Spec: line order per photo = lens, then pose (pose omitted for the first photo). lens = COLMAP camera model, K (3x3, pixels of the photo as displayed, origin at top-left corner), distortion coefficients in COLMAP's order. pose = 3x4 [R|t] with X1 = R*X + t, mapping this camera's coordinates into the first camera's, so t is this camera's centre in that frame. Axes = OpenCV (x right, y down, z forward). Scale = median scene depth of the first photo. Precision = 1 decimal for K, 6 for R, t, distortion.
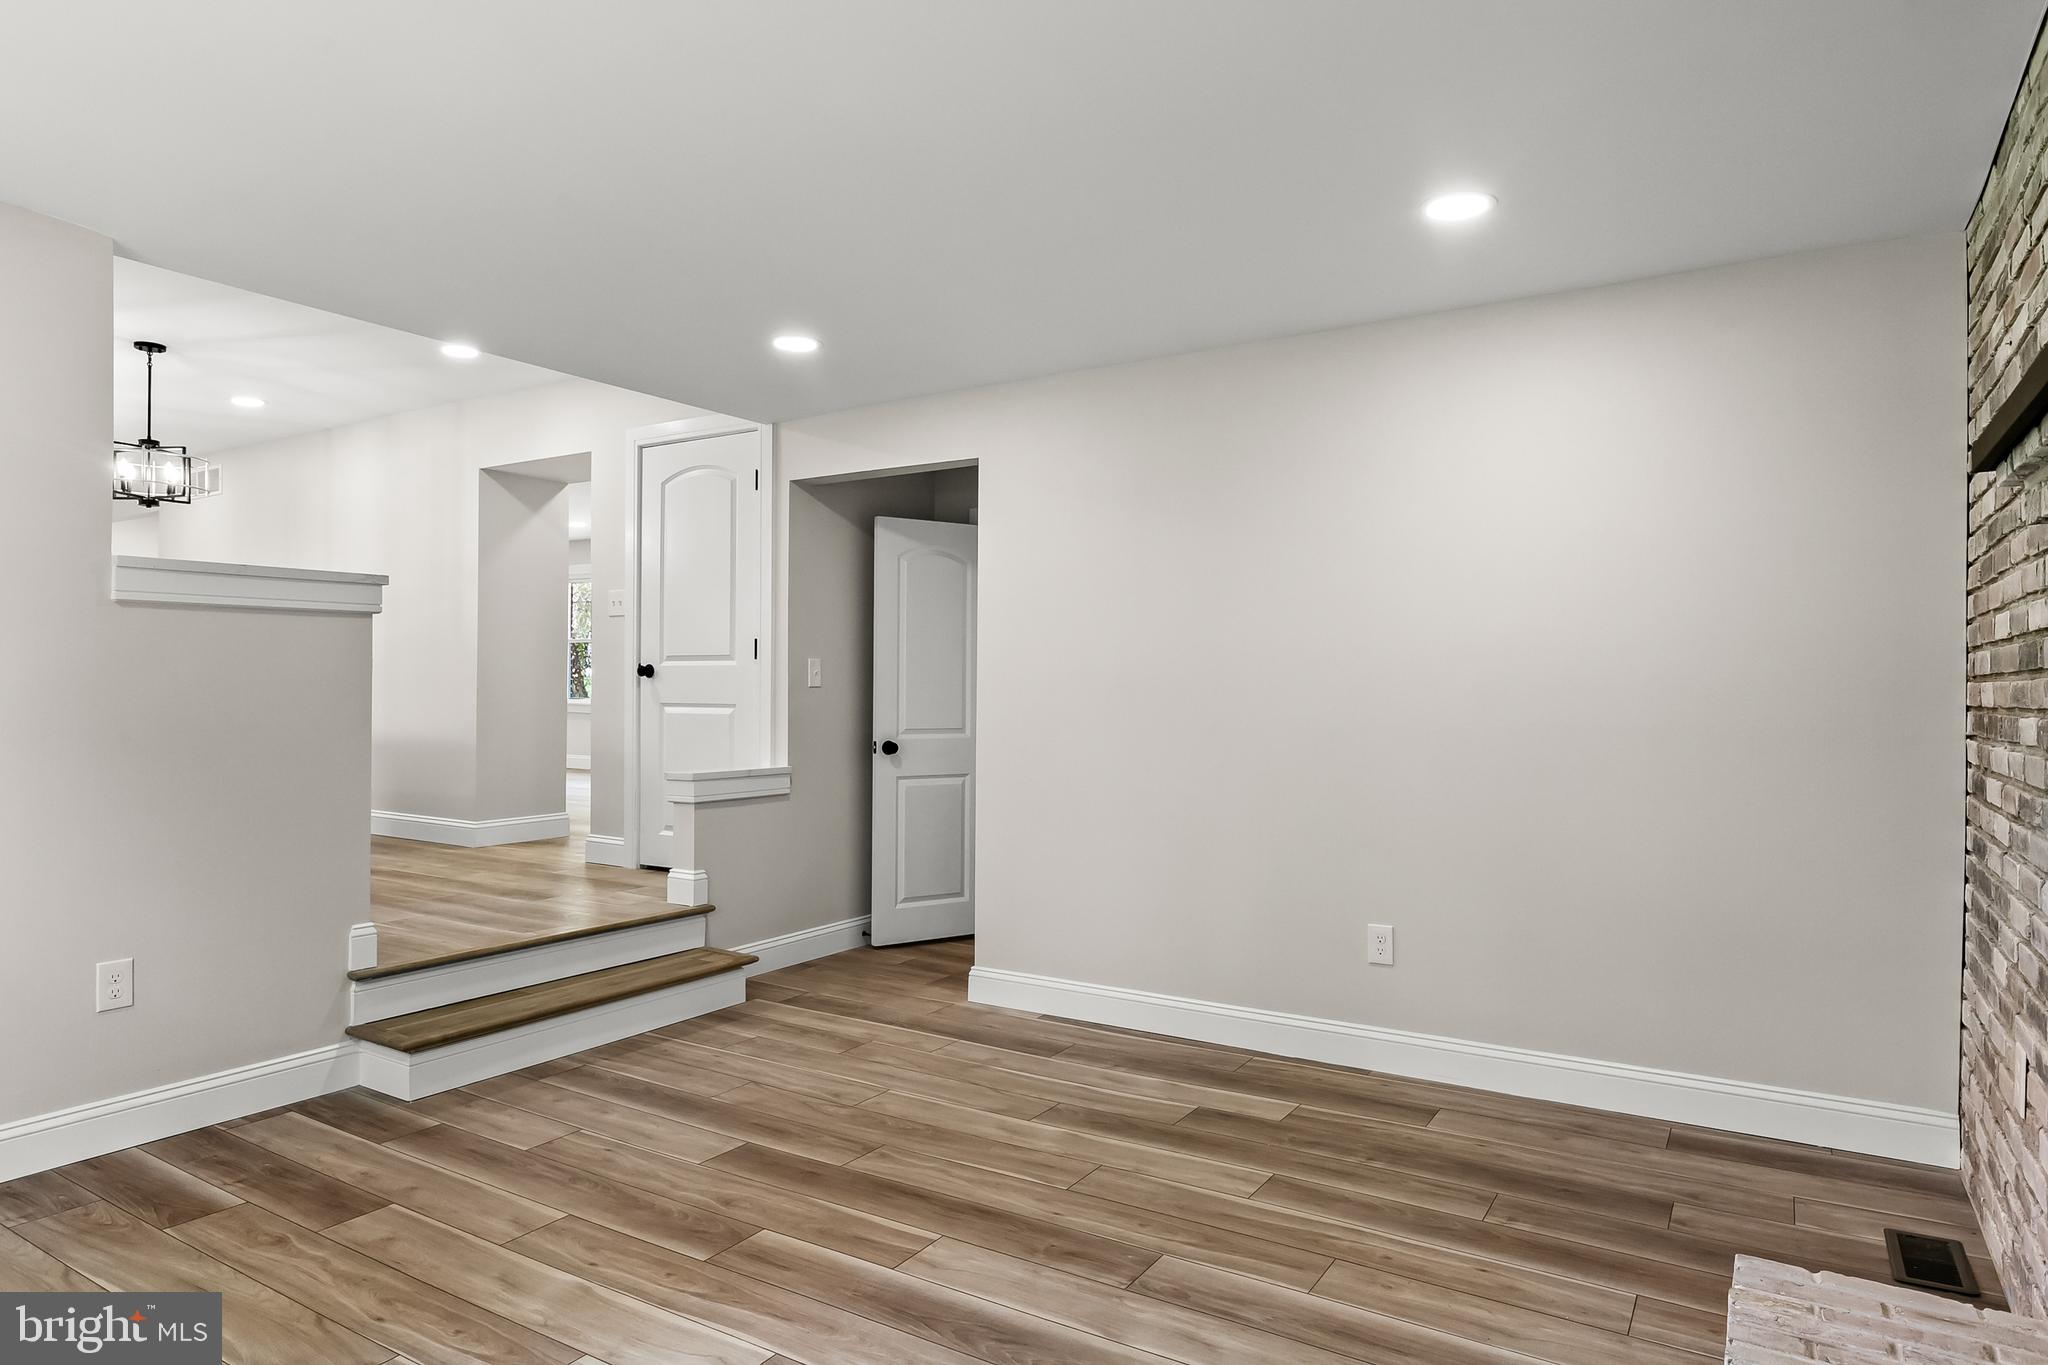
lens RADIAL K [[1209.6, 0, 1024.0], [0, 1209.6, 682.5], [0, 0, 1]] dist [0.004692, -0.001022]
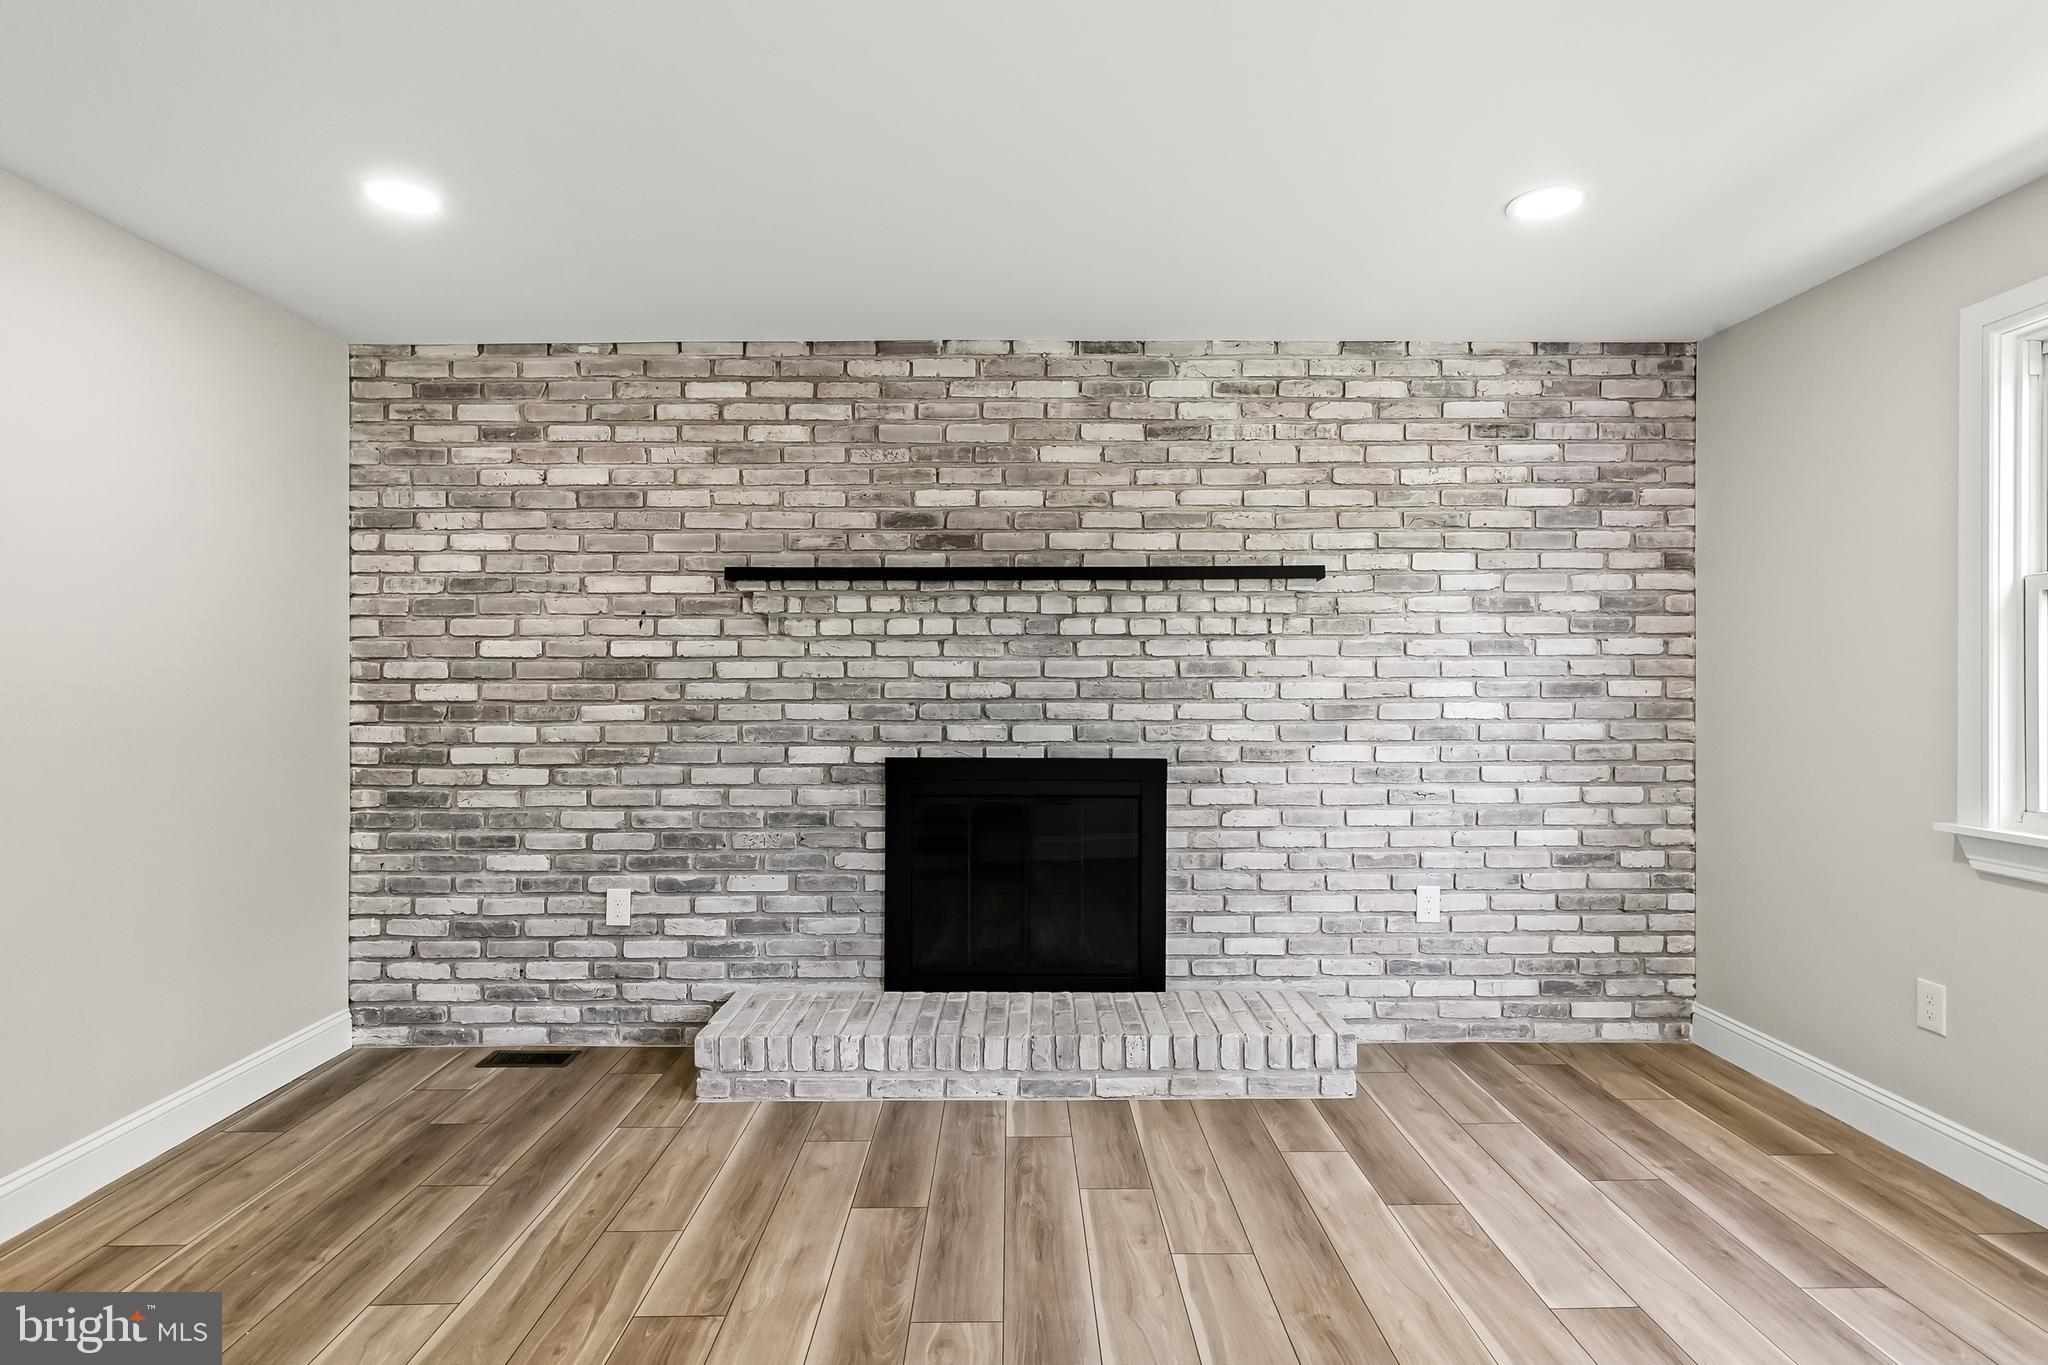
lens RADIAL K [[1031.8, 0, 1027.2], [0, 1031.8, 686.0], [0, 0, 1]] dist [-0.000079, -0.000620]
pose [[-0.547375, -0.007791, 0.836851, -0.618546], [-0.005949, 0.999968, 0.005419, -0.010152], [-0.836866, -0.002012, -0.547404, 1.045790]]
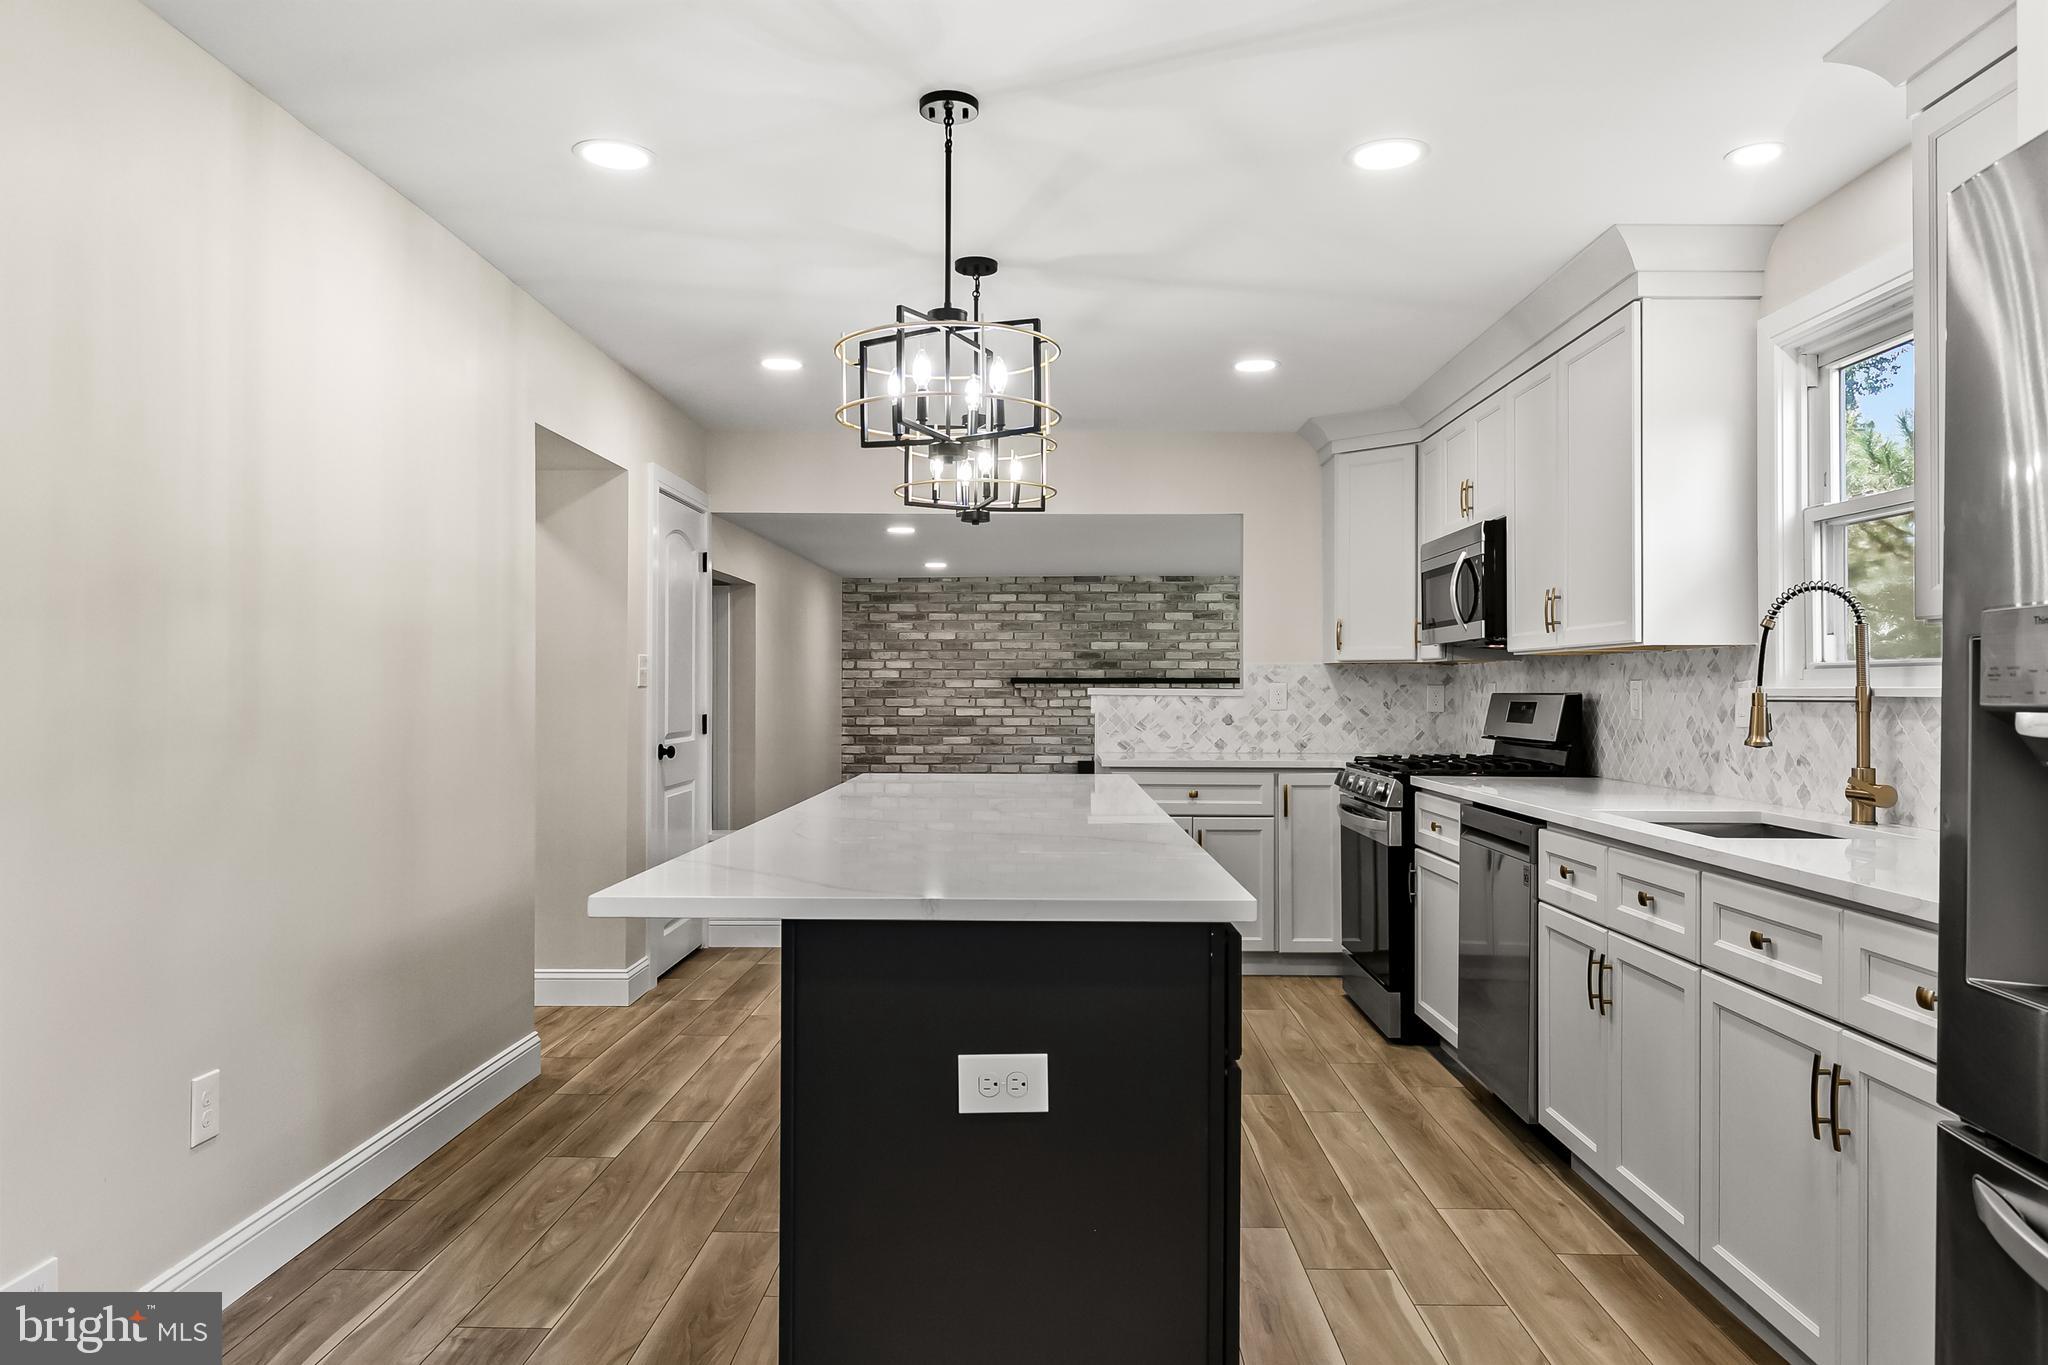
lens RADIAL K [[1332.3, 0, 1024.0], [0, 1332.3, 682.5], [0, 0, 1]] dist [-0.007890, -0.000636]
pose [[-0.524529, -0.003272, 0.851386, -2.432847], [-0.009199, 0.999956, -0.001824, -0.117785], [-0.851343, -0.008788, -0.524536, 2.487418]]
